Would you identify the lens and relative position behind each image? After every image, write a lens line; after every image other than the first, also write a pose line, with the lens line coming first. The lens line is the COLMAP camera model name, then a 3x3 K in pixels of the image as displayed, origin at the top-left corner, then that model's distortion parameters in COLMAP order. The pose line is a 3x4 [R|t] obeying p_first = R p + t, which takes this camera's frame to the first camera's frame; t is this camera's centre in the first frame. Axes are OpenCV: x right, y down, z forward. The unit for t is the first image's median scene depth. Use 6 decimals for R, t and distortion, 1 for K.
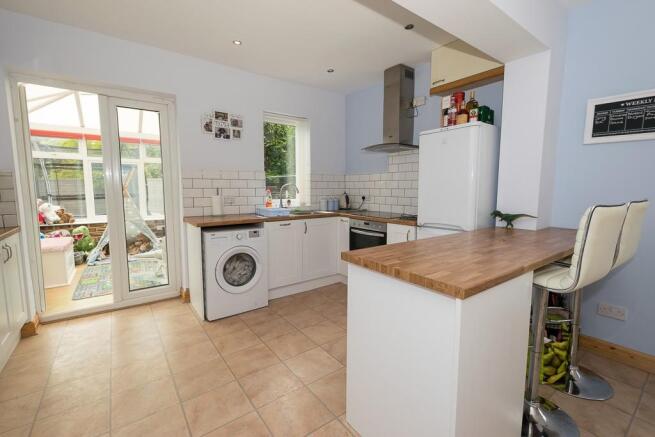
lens RADIAL K [[292.2, 0, 330.8], [0, 292.2, 215.8], [0, 0, 1]] dist [0.008180, -0.000722]
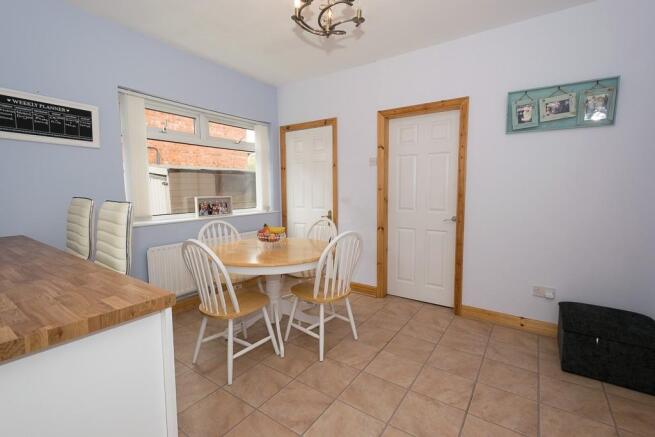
lens RADIAL K [[292.2, 0, 330.9], [0, 292.2, 215.7], [0, 0, 1]] dist [0.008180, -0.000722]
pose [[-0.320679, -0.091791, 0.942730, -0.170754], [0.095257, 0.987122, 0.128516, -0.021625], [-0.942386, 0.131014, -0.307806, 0.232639]]
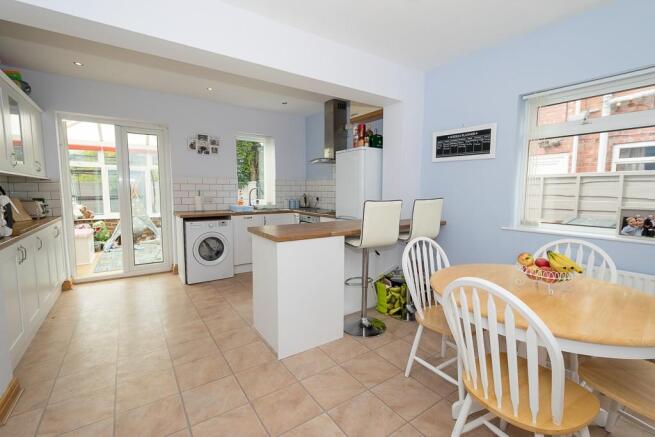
lens RADIAL K [[292.2, 0, 329.2], [0, 292.2, 215.3], [0, 0, 1]] dist [0.008180, -0.000722]
pose [[0.999449, 0.005361, -0.032748, 0.267391], [-0.005716, 0.999926, -0.010743, 0.030941], [0.032688, 0.010925, 0.999406, -0.344445]]
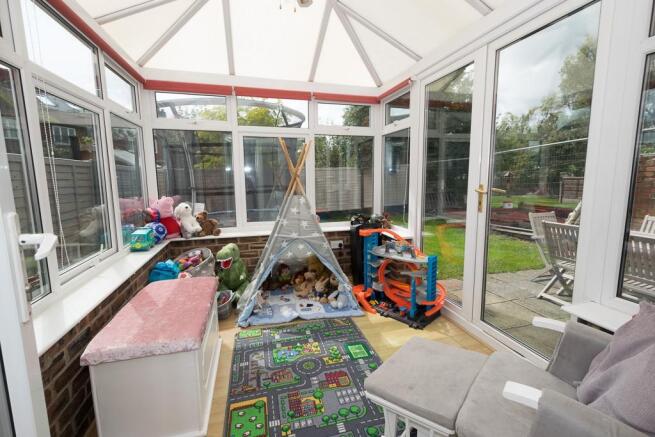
lens RADIAL K [[292.2, 0, 330.9], [0, 292.2, 217.2], [0, 0, 1]] dist [0.008180, -0.000722]
pose [[0.935030, 0.034154, -0.352920, -0.759720], [-0.022168, 0.999034, 0.037951, -0.070966], [0.353875, -0.027662, 0.934883, 0.880999]]
